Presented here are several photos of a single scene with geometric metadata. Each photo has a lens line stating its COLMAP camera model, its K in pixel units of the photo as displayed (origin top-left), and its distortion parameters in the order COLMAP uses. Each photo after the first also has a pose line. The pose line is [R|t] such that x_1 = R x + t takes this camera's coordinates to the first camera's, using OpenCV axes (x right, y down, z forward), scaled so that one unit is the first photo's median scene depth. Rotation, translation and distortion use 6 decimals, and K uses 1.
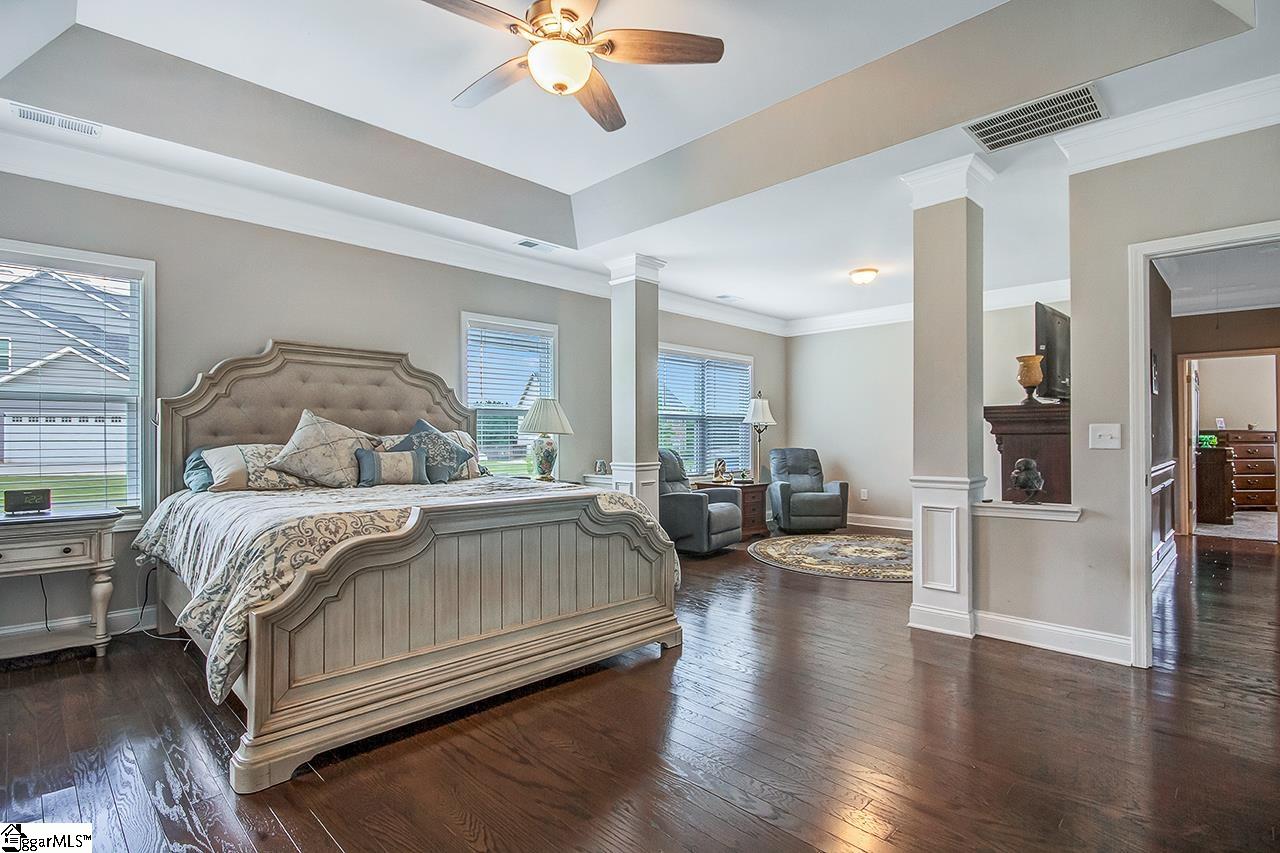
lens RADIAL K [[612.9, 0, 637.9], [0, 612.9, 431.3], [0, 0, 1]] dist [-0.000646, 0.001669]
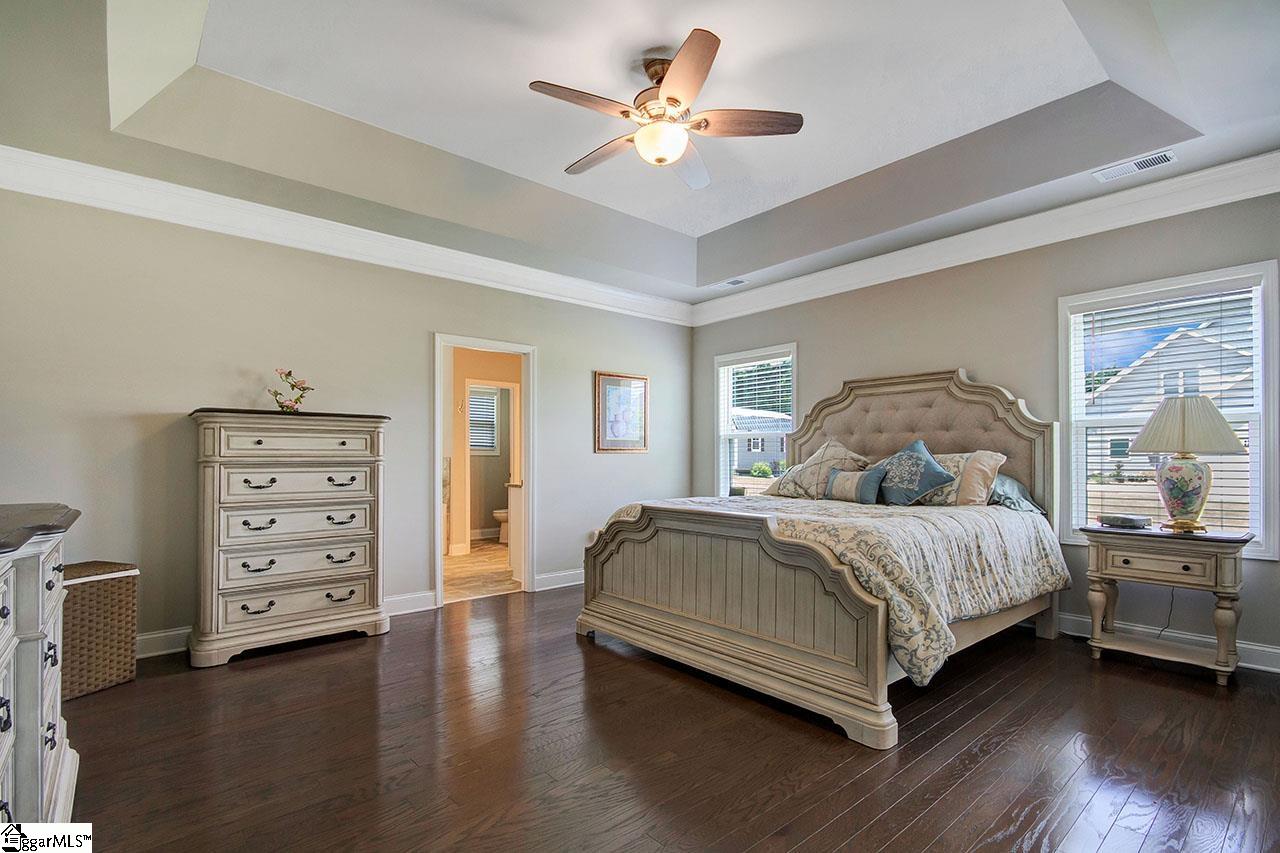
lens RADIAL K [[612.9, 0, 645.0], [0, 612.9, 457.1], [0, 0, 1]] dist [-0.000646, 0.001669]
pose [[-0.074133, -0.005285, -0.997234, 0.680635], [0.010745, 0.999924, -0.006098, 0.009937], [0.997190, -0.011167, -0.074070, 0.674444]]
